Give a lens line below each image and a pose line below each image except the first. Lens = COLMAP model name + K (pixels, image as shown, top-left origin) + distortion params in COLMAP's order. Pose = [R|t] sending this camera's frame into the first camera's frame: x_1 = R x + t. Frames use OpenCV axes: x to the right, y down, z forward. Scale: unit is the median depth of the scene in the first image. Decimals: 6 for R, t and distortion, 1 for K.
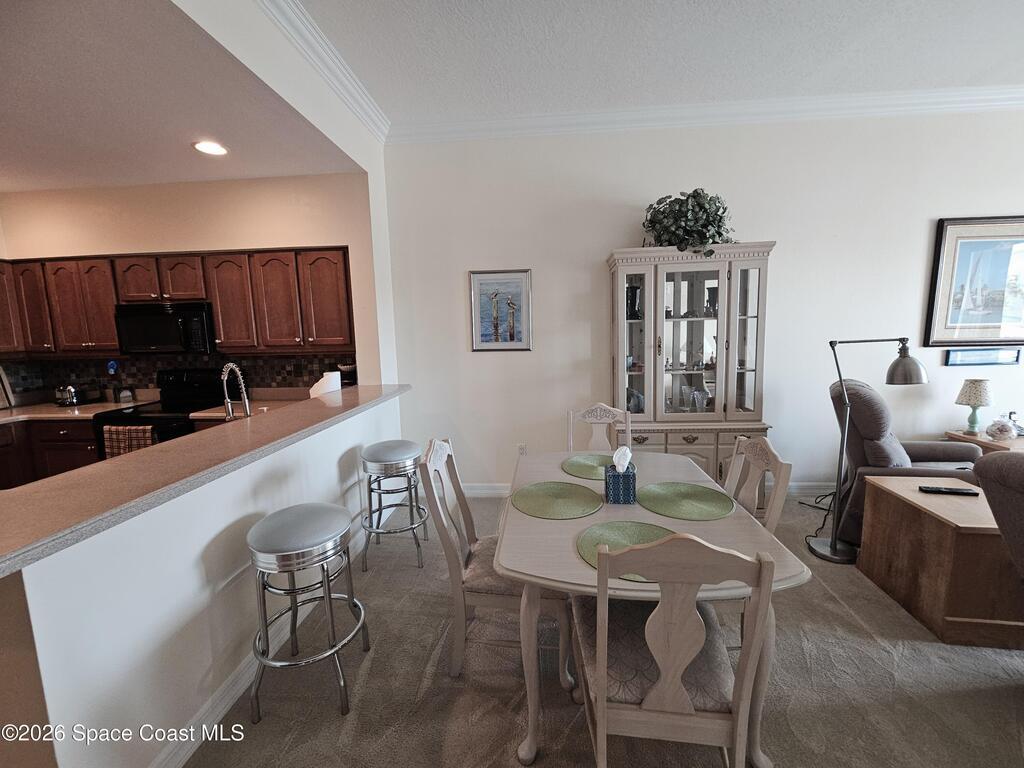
lens RADIAL K [[422.2, 0, 513.8], [0, 422.2, 383.8], [0, 0, 1]] dist [-0.000151, 0.000039]
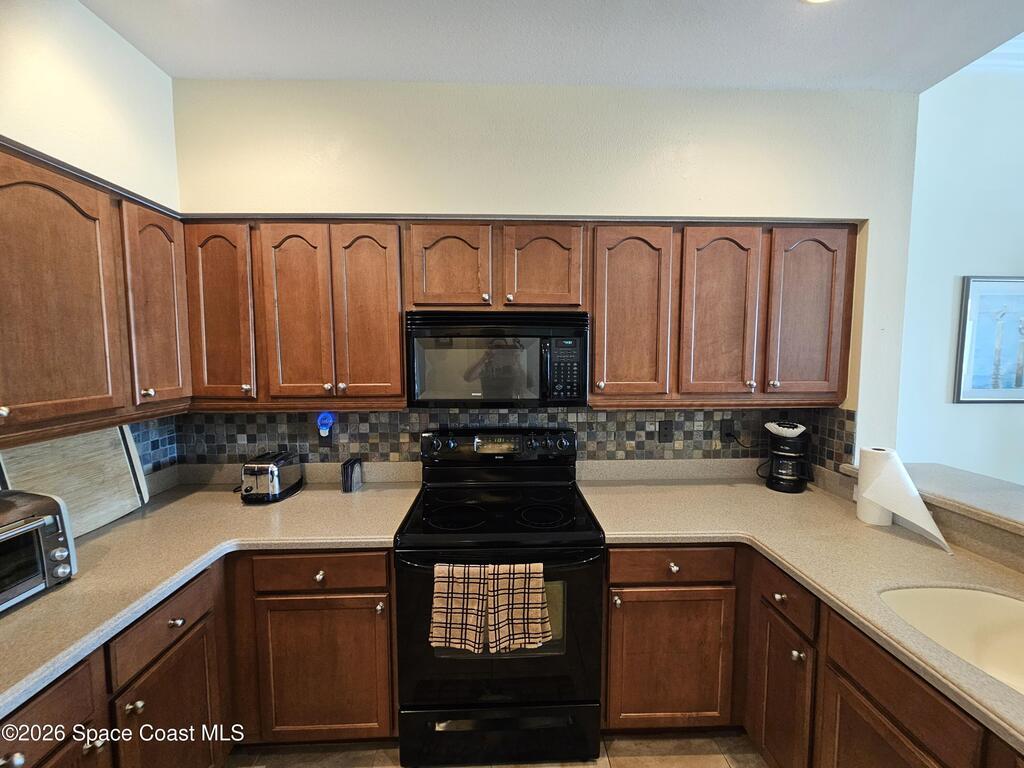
lens RADIAL K [[422.2, 0, 513.8], [0, 422.2, 383.8], [0, 0, 1]] dist [-0.000151, 0.000039]
pose [[0.993598, 0.012642, 0.112267, -0.836511], [-0.006909, 0.998659, -0.051311, -0.070045], [-0.112765, 0.050207, 0.992352, 0.458328]]
